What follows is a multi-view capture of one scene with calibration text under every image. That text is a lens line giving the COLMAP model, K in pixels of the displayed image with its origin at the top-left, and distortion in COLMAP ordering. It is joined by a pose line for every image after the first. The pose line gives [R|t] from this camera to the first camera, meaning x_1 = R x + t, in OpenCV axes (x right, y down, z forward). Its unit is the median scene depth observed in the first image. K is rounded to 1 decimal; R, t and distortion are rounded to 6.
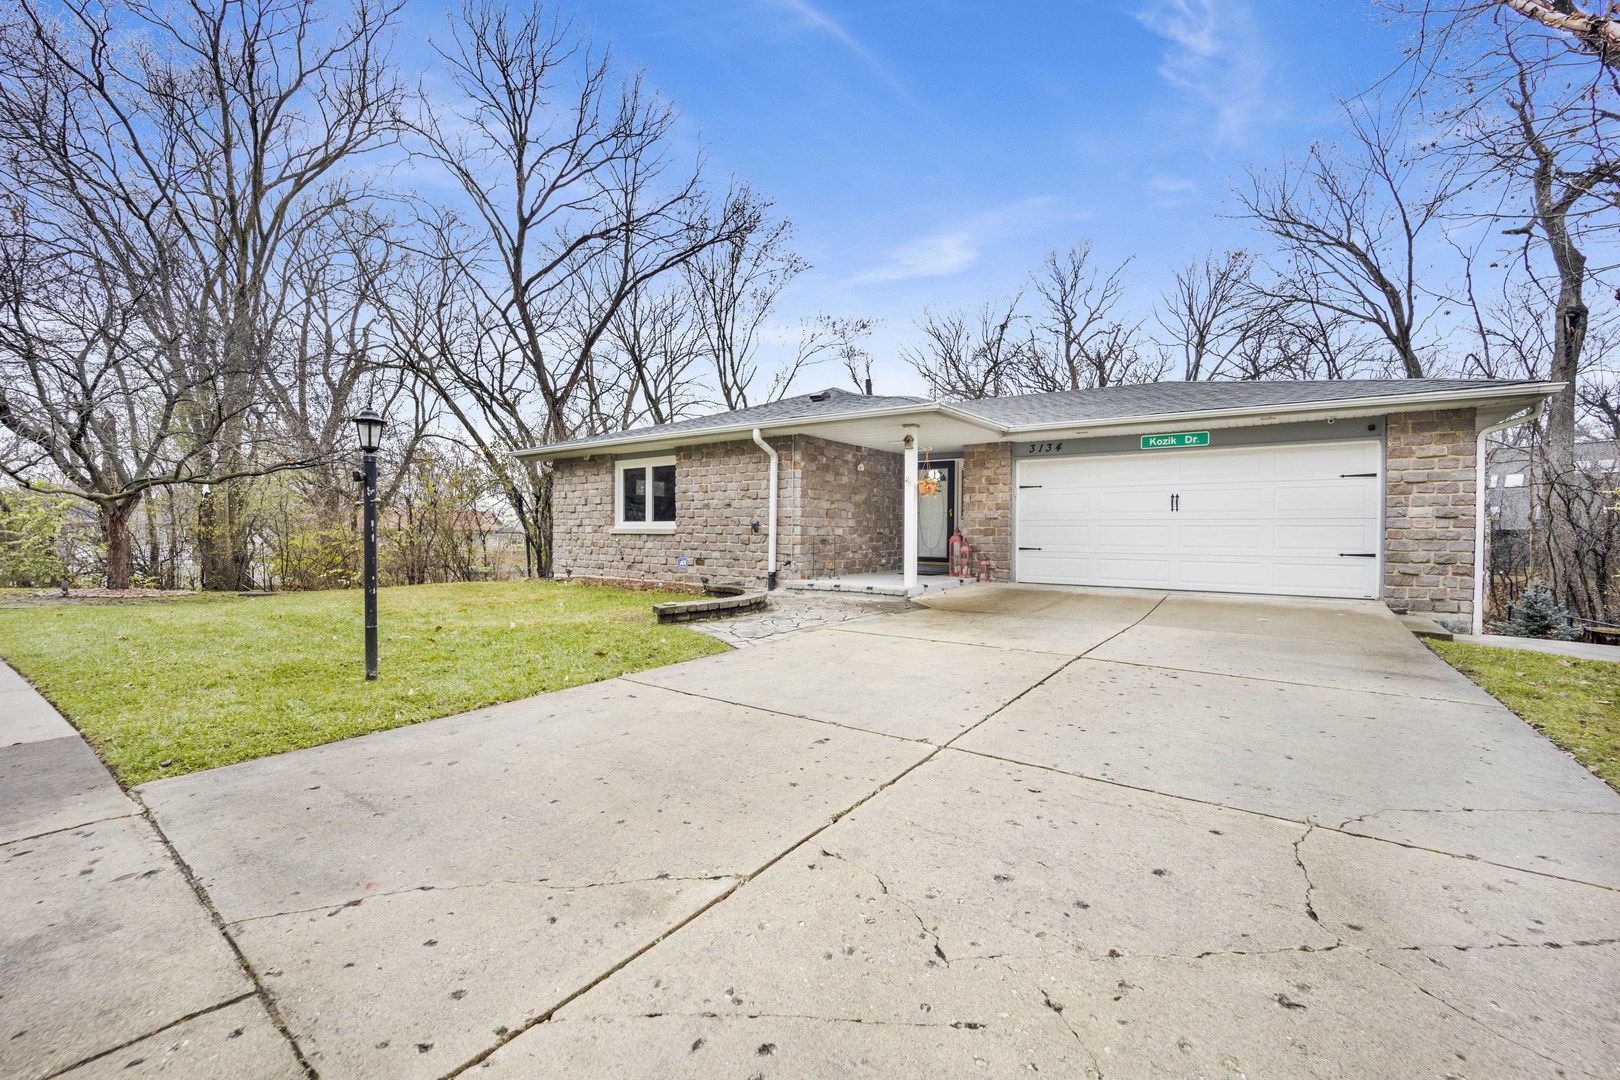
lens RADIAL K [[663.3, 0, 810.5], [0, 663.3, 538.3], [0, 0, 1]] dist [-0.018481, 0.000818]
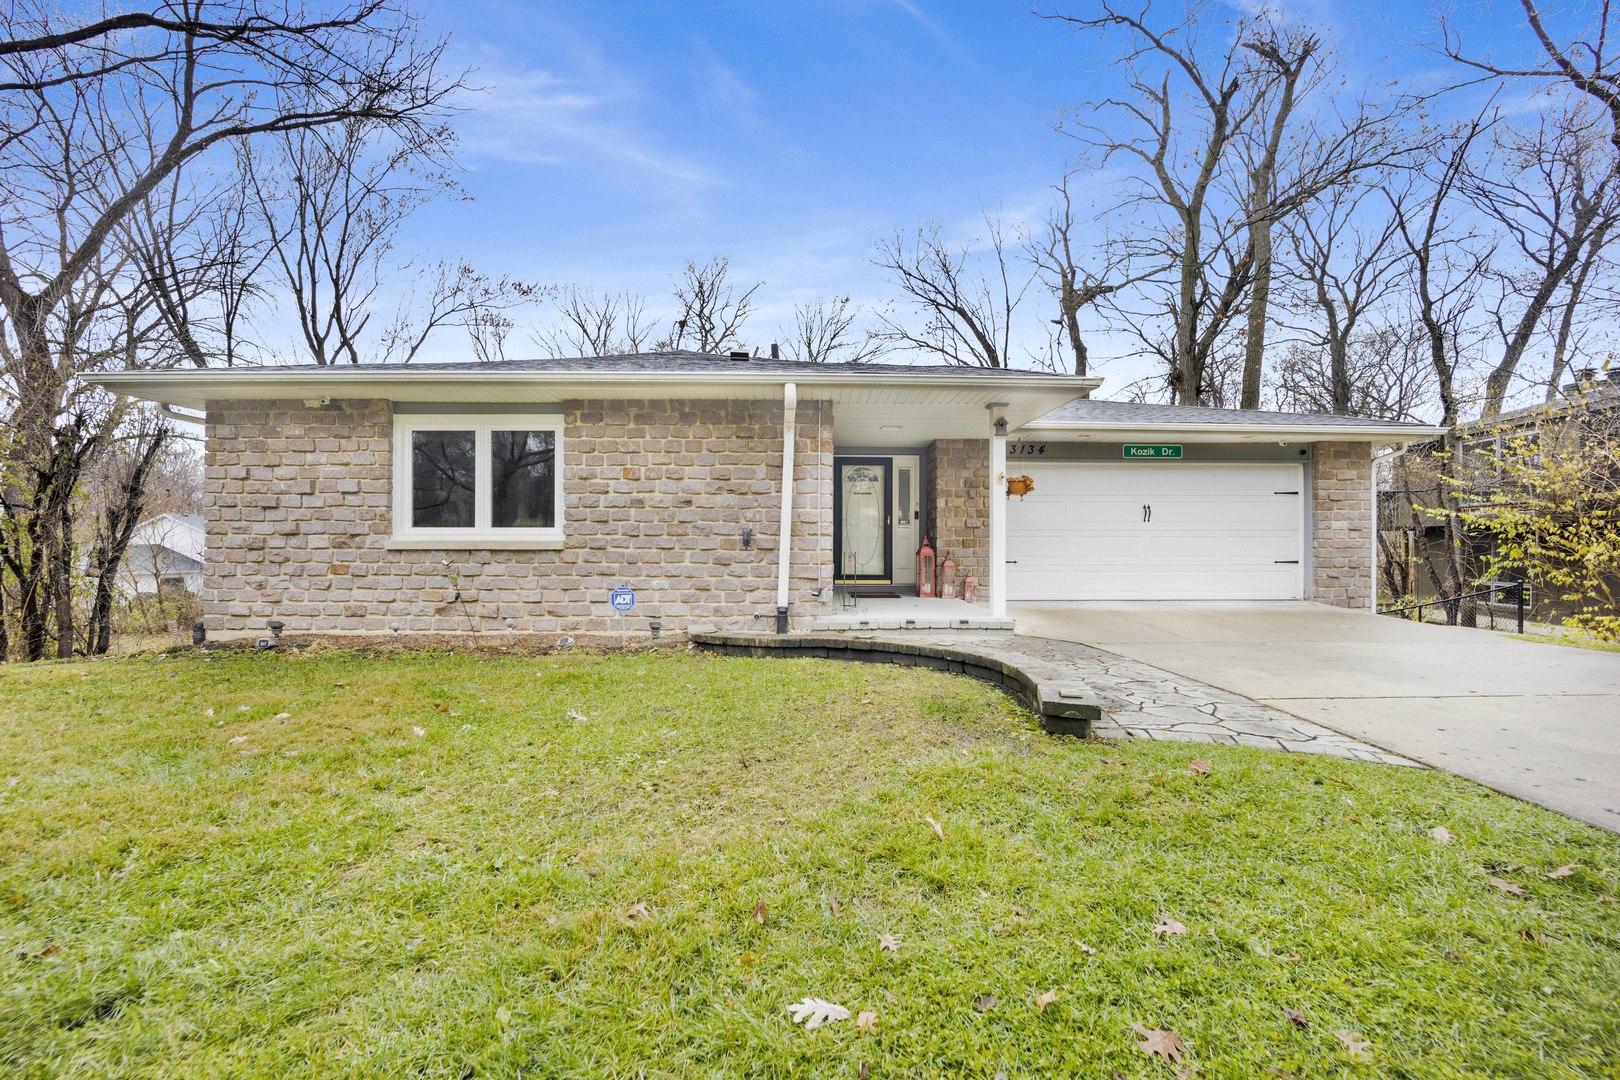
lens RADIAL K [[663.3, 0, 809.8], [0, 663.3, 536.1], [0, 0, 1]] dist [-0.018481, 0.000818]
pose [[0.801979, -0.000048, 0.597352, -0.392127], [0.008081, 0.999909, -0.010770, -0.010579], [-0.597297, 0.013464, 0.801907, 0.420658]]
